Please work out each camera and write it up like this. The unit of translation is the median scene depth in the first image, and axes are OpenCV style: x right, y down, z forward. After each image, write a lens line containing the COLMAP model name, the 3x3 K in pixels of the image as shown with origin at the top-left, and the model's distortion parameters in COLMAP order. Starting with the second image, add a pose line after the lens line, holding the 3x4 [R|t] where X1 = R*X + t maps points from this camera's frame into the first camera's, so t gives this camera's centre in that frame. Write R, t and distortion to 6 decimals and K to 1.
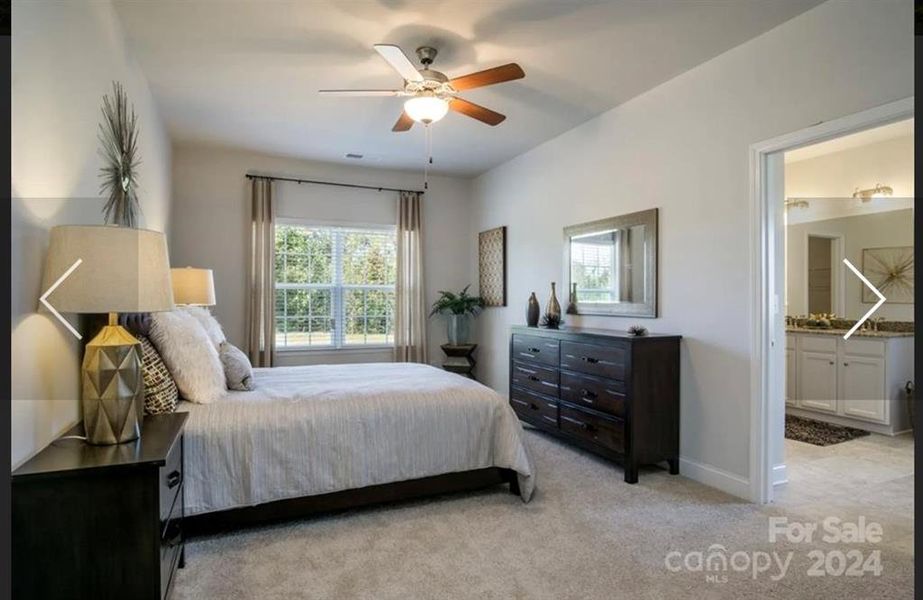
lens RADIAL K [[482.4, 0, 461.5], [0, 482.4, 300.0], [0, 0, 1]] dist [0.001635, 0.000074]
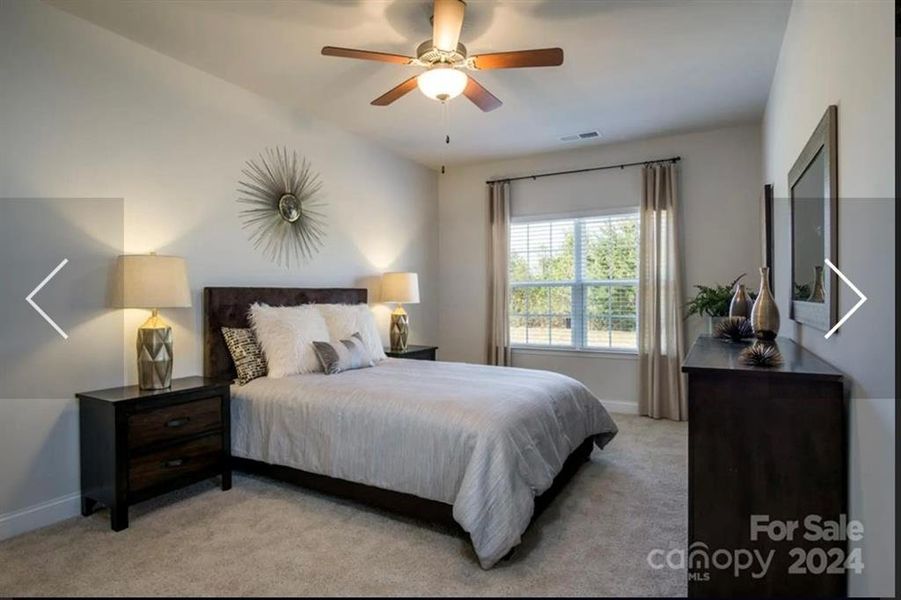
lens RADIAL K [[501.0, 0, 450.5], [0, 501.0, 300.0], [0, 0, 1]] dist [-0.005886, -0.000668]
pose [[0.600079, -0.000240, -0.799940, 0.667264], [0.003846, 0.999989, 0.002586, 0.000332], [0.799931, -0.004628, 0.600074, 0.451601]]
